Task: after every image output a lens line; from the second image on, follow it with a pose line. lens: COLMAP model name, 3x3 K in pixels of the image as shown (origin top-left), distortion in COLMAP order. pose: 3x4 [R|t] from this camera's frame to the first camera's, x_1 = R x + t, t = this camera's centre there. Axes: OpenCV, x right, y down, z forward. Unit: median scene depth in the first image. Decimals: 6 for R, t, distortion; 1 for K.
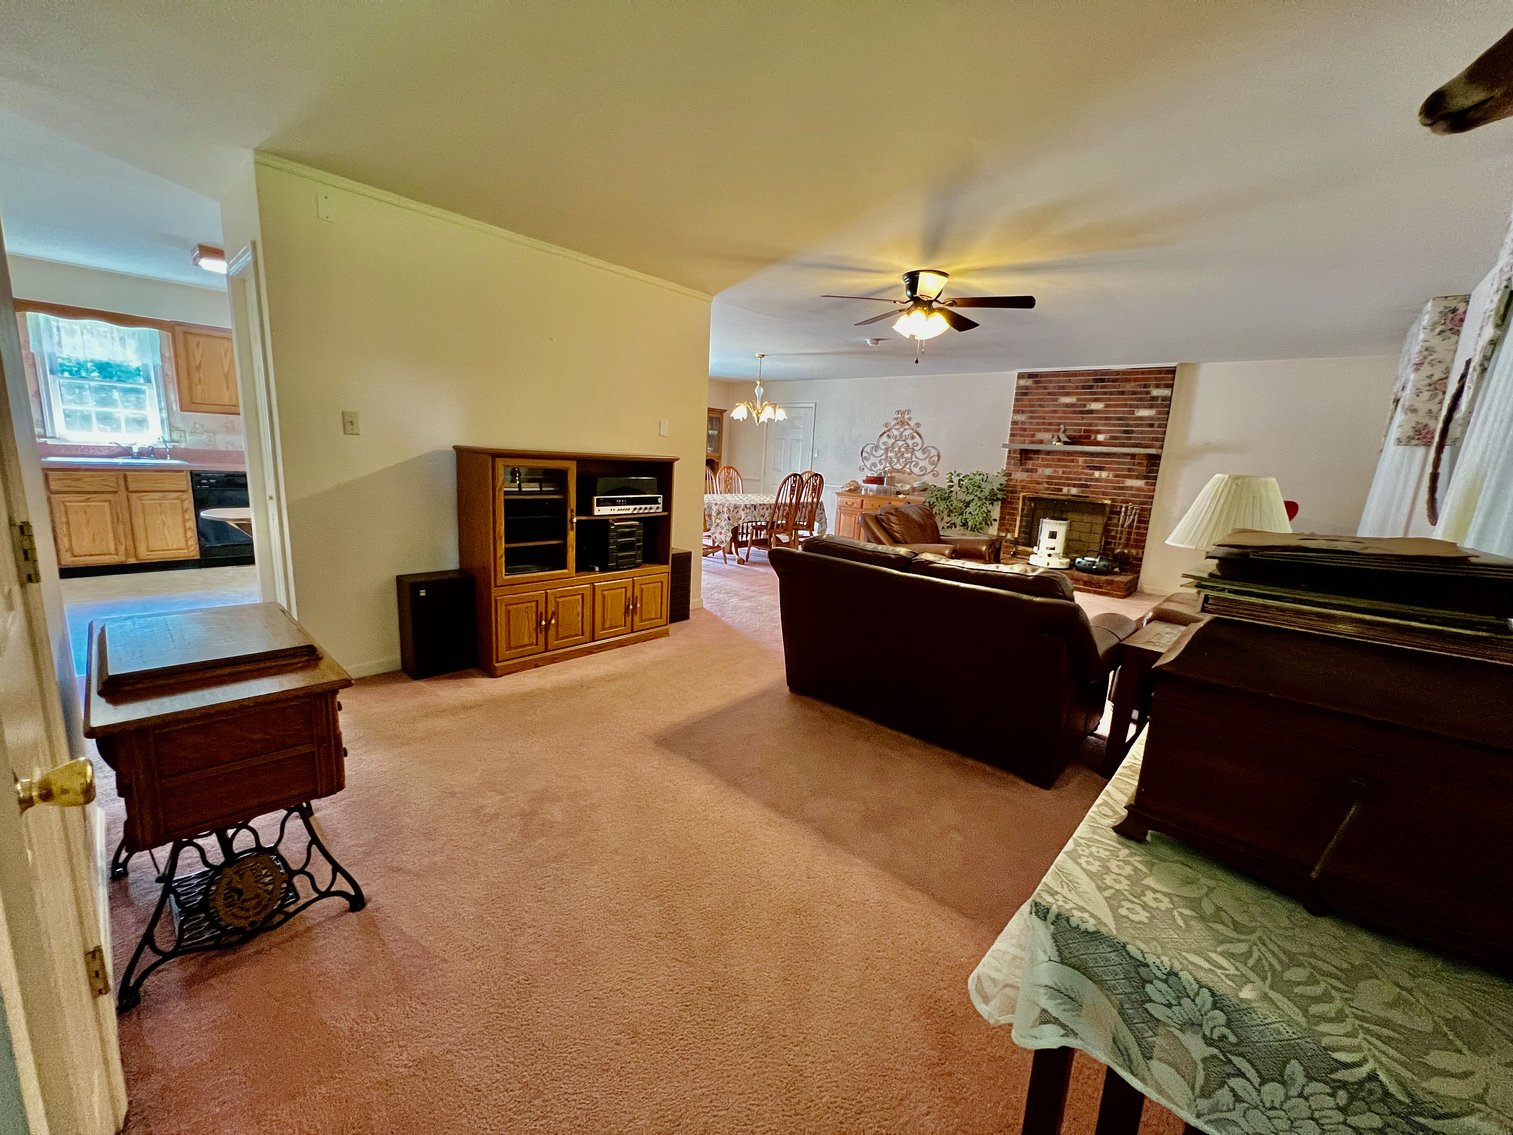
lens RADIAL K [[611.2, 0, 758.9], [0, 611.2, 569.9], [0, 0, 1]] dist [0.002391, 0.000102]
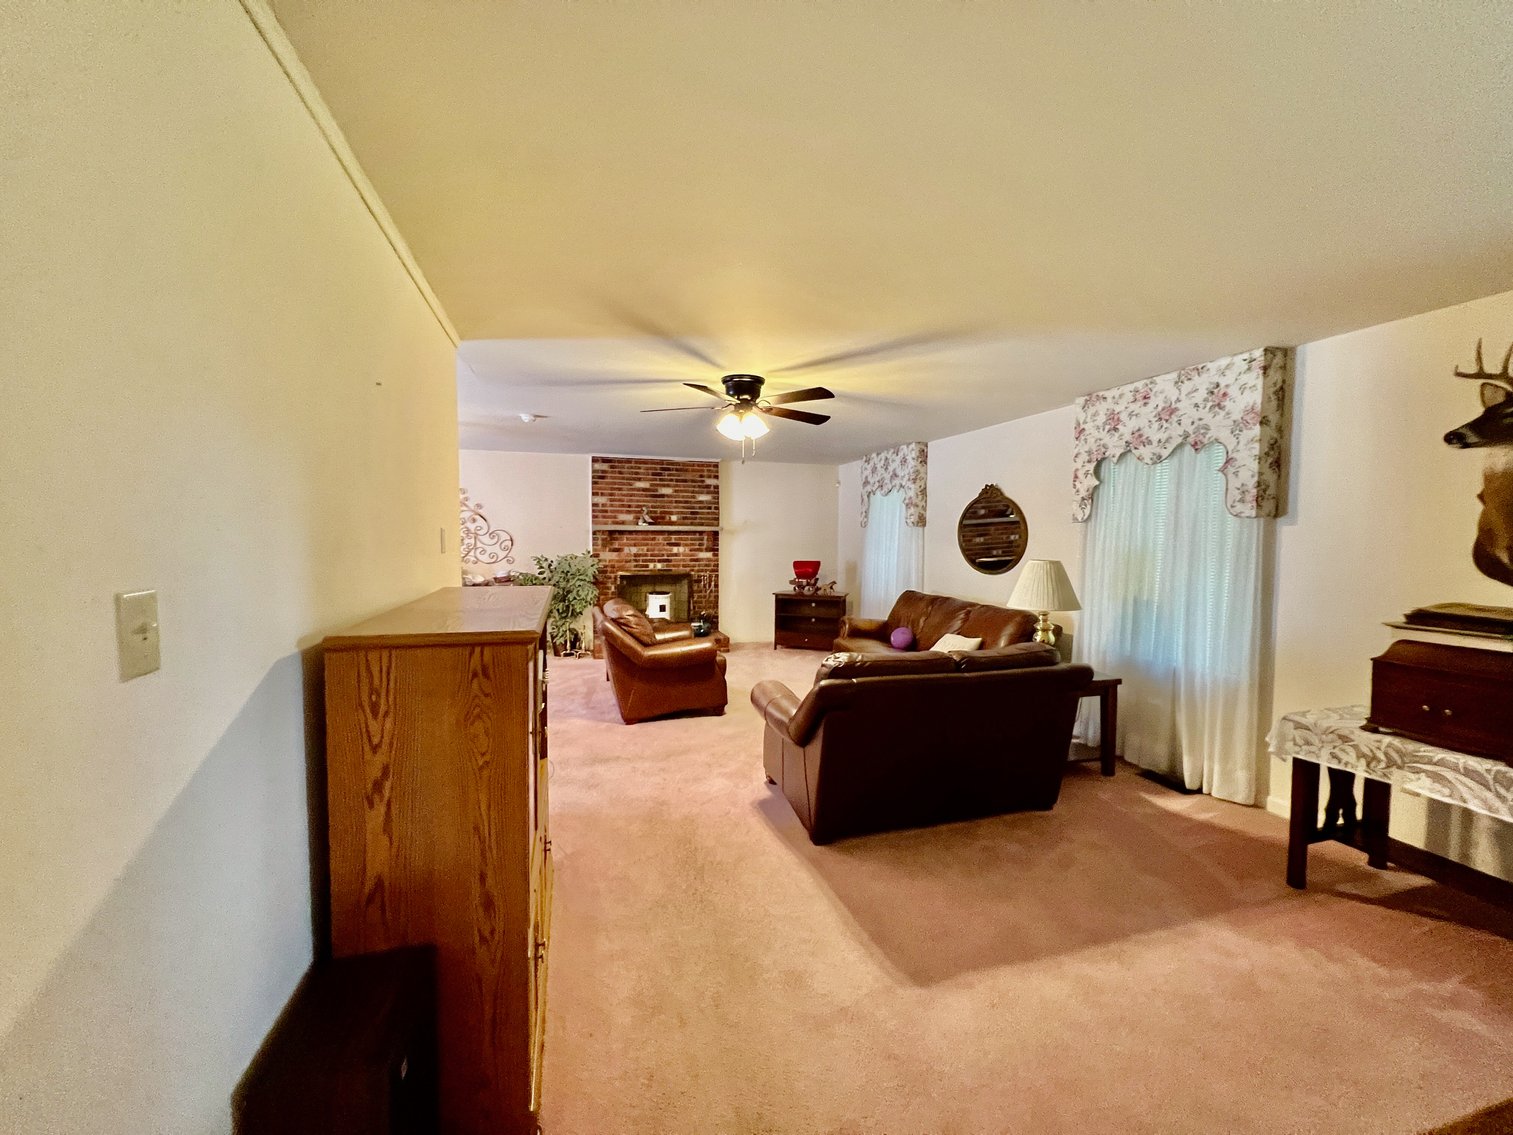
lens RADIAL K [[611.2, 0, 756.7], [0, 611.2, 564.9], [0, 0, 1]] dist [0.002391, 0.000102]
pose [[0.514423, -0.095456, 0.852207, -0.341056], [0.185119, 0.982715, -0.001671, -0.099197], [-0.837317, 0.158619, 0.523202, 0.285046]]
